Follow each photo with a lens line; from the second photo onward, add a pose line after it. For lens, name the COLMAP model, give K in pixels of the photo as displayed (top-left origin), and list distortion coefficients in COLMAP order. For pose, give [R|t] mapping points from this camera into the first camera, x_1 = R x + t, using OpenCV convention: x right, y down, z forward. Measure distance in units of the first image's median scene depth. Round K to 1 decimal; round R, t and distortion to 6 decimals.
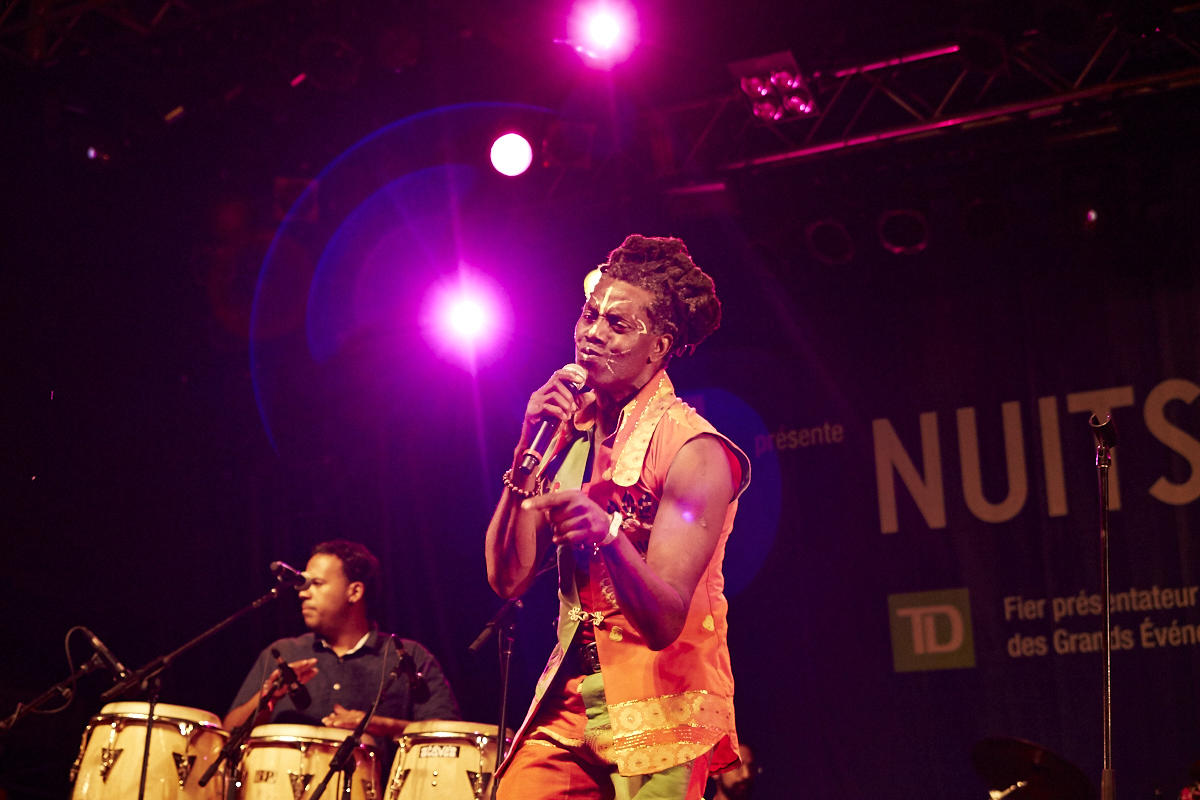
lens RADIAL K [[2304.7, 0, 594.2], [0, 2304.7, 403.7], [0, 0, 1]] dist [-0.019114, 0.000000]
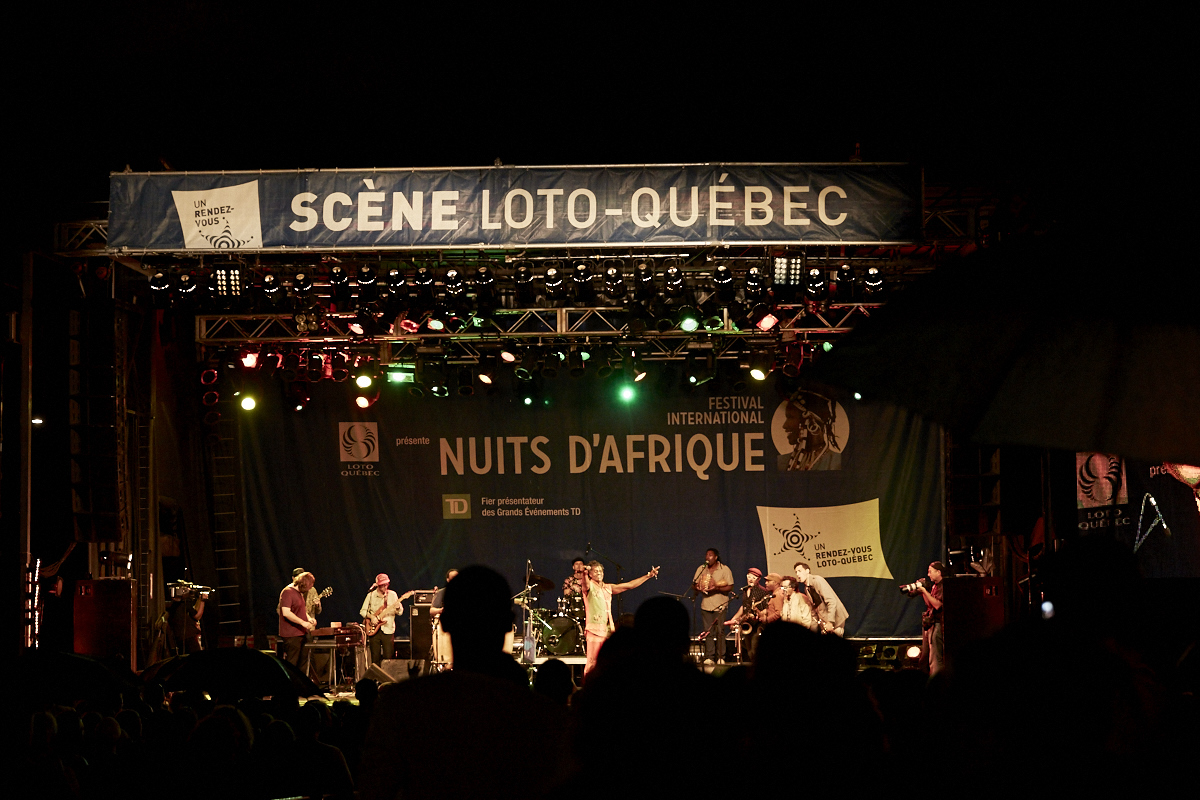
lens RADIAL K [[2304.7, 0, 600.5], [0, 2304.7, 403.0], [0, 0, 1]] dist [-0.019114, 0.000000]
pose [[0.882394, -0.025441, 0.469824, -1.187276], [-0.091650, 0.970117, 0.224663, -0.784645], [-0.461499, -0.241301, 0.853693, -1.787316]]
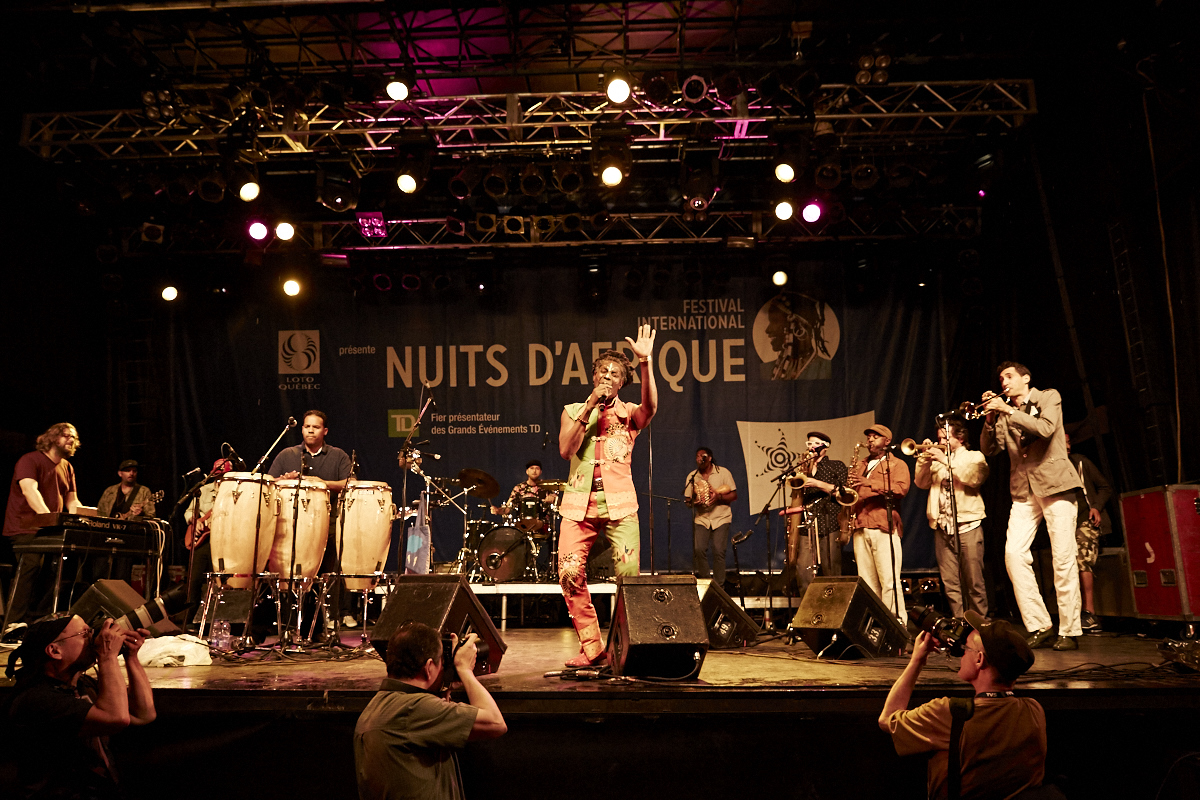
lens RADIAL K [[808.1, 0, 593.0], [0, 808.1, 399.9], [0, 0, 1]] dist [-0.025281, -0.003927]
pose [[0.863746, 0.056199, 0.500783, -0.156522], [-0.104877, 0.992050, 0.069560, -0.024499], [-0.492893, -0.112603, 0.862773, 0.032109]]
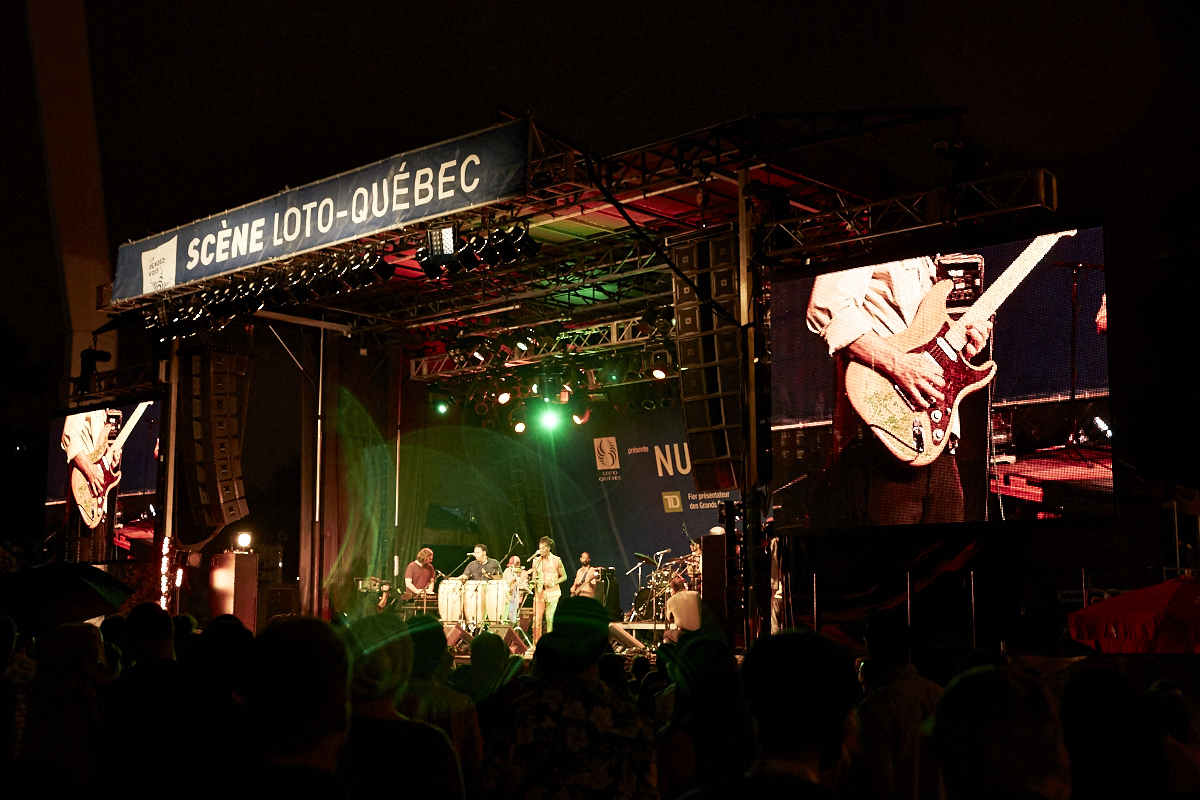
lens RADIAL K [[1489.4, 0, 595.0], [0, 1489.4, 396.8], [0, 0, 1]] dist [-0.003797, 0.000000]
pose [[0.979554, -0.081479, -0.183941, 0.501912], [0.110337, 0.982118, 0.152544, -0.473494], [0.168223, -0.169720, 0.971028, -1.412021]]
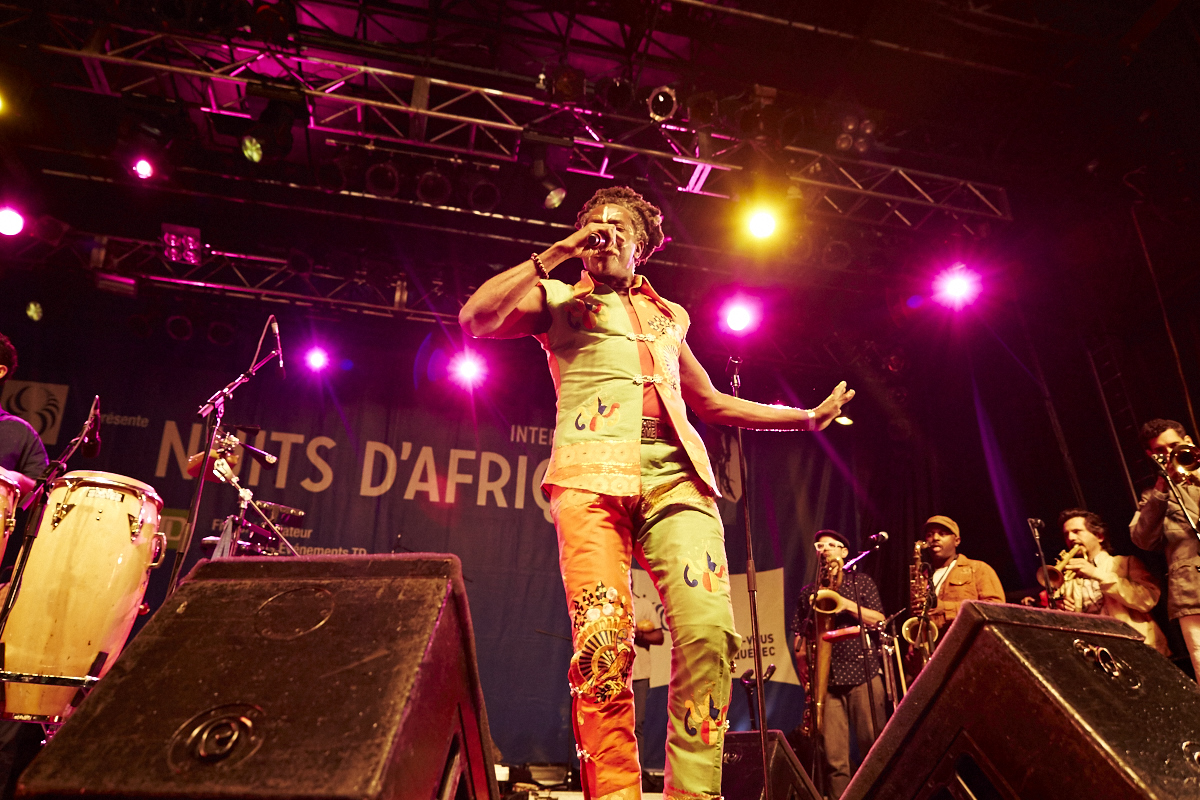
lens RADIAL K [[808.1, 0, 591.8], [0, 808.1, 402.5], [0, 0, 1]] dist [-0.025281, -0.003927]
pose [[0.696747, 0.286905, 0.657441, -0.090624], [-0.195969, 0.957796, -0.210294, 0.070360], [-0.690029, 0.017684, 0.723566, 0.247375]]
